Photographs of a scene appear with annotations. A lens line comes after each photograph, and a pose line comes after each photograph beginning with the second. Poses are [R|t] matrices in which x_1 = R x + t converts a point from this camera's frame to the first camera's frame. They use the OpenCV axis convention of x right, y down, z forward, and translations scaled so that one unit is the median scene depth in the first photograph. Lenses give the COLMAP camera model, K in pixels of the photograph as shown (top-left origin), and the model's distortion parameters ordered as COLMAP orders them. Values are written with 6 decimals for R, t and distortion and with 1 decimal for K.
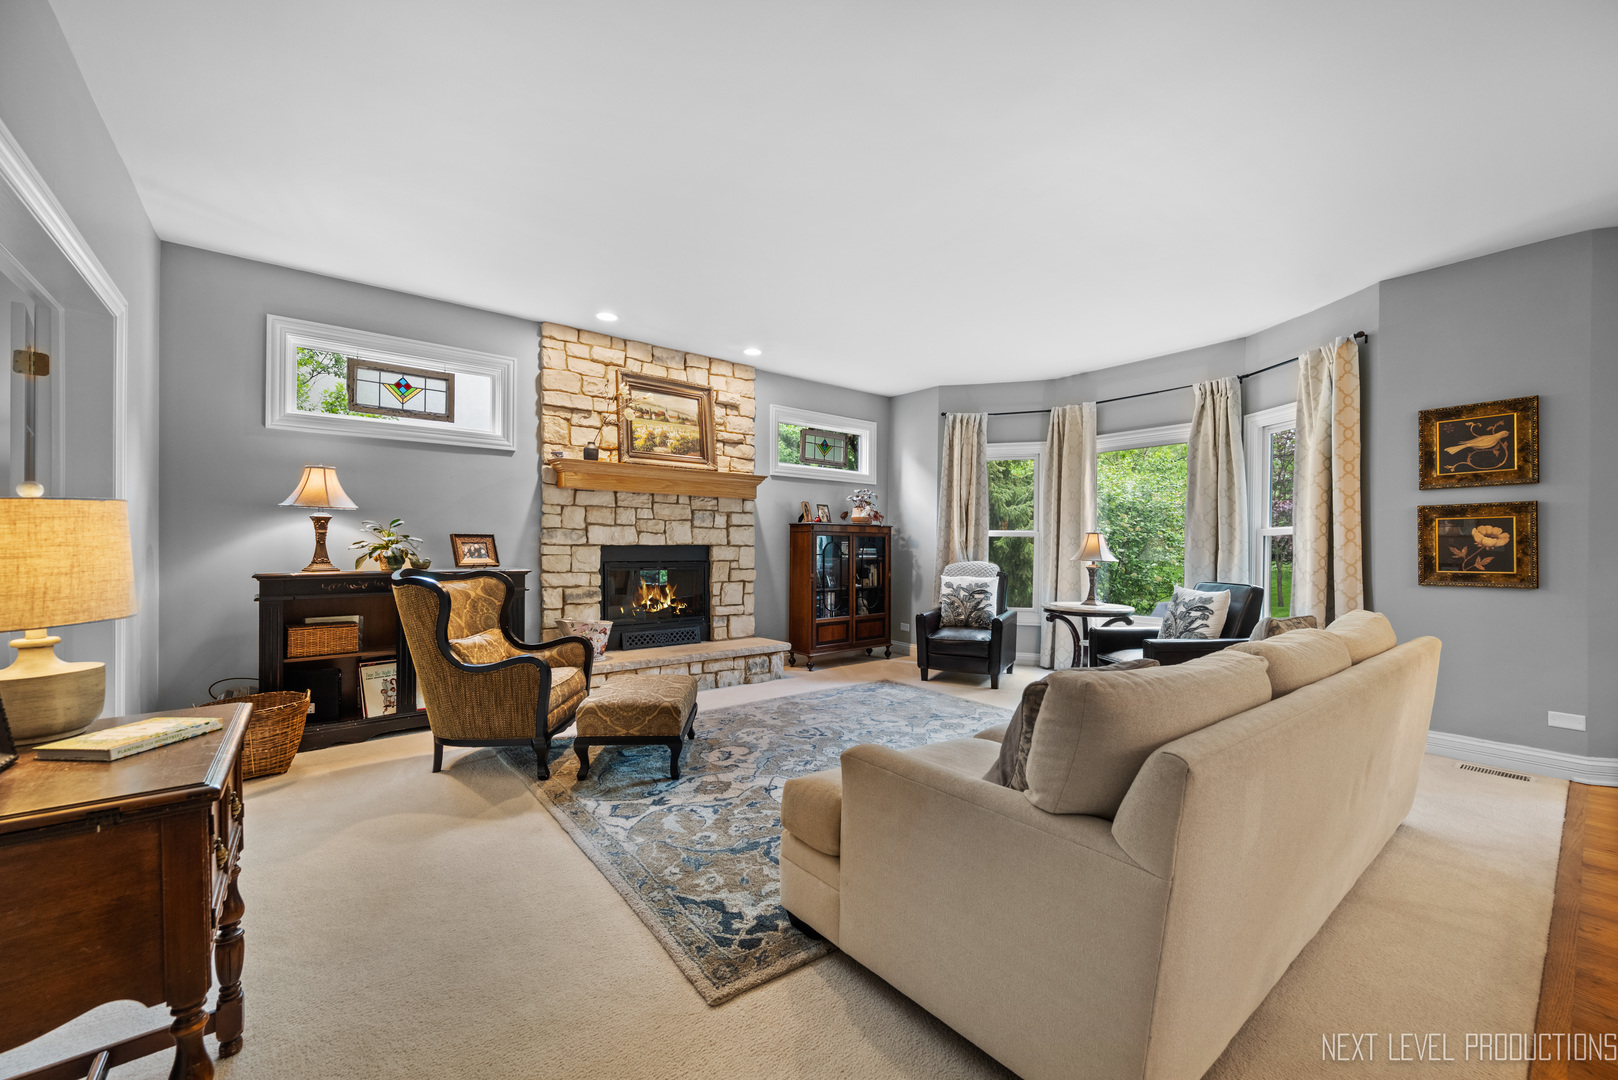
lens RADIAL K [[645.9, 0, 817.3], [0, 645.9, 547.5], [0, 0, 1]] dist [-0.001049, -0.000332]
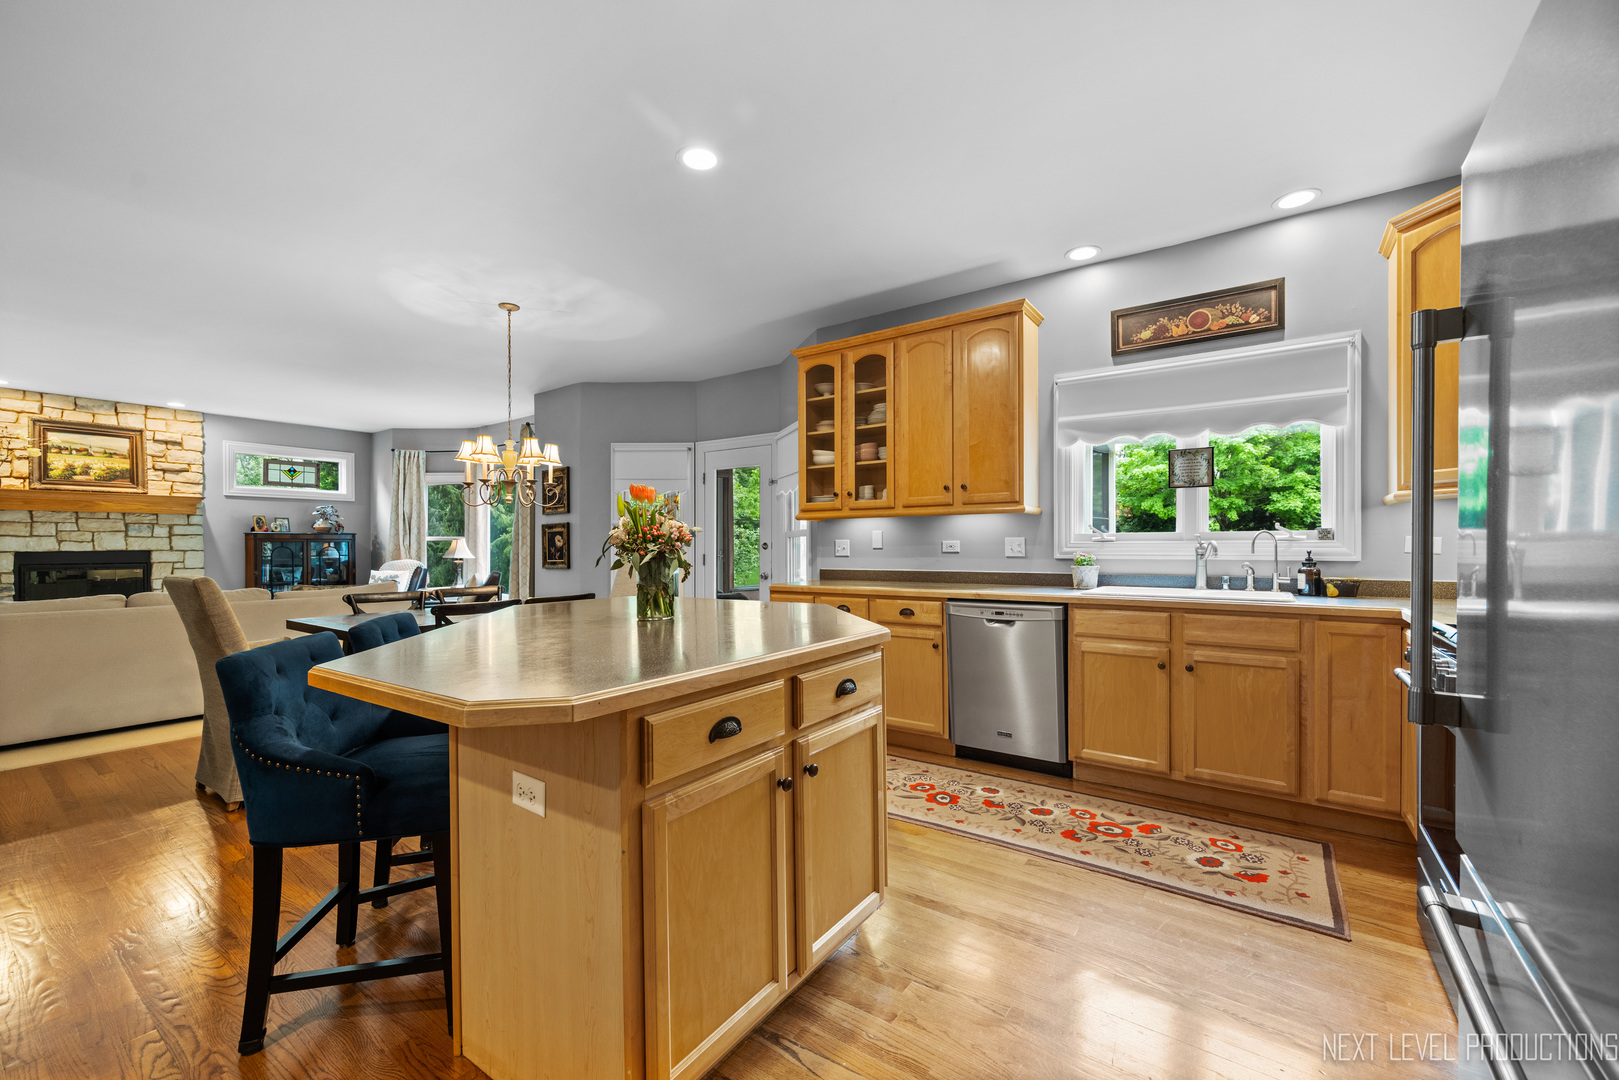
lens RADIAL K [[646.3, 0, 806.9], [0, 646.3, 544.3], [0, 0, 1]] dist [-0.001049, -0.000332]
pose [[0.961607, -0.010849, 0.274216, 0.763366], [0.012235, 0.999920, -0.003344, 0.004684], [-0.274158, 0.006570, 0.961662, -0.617165]]
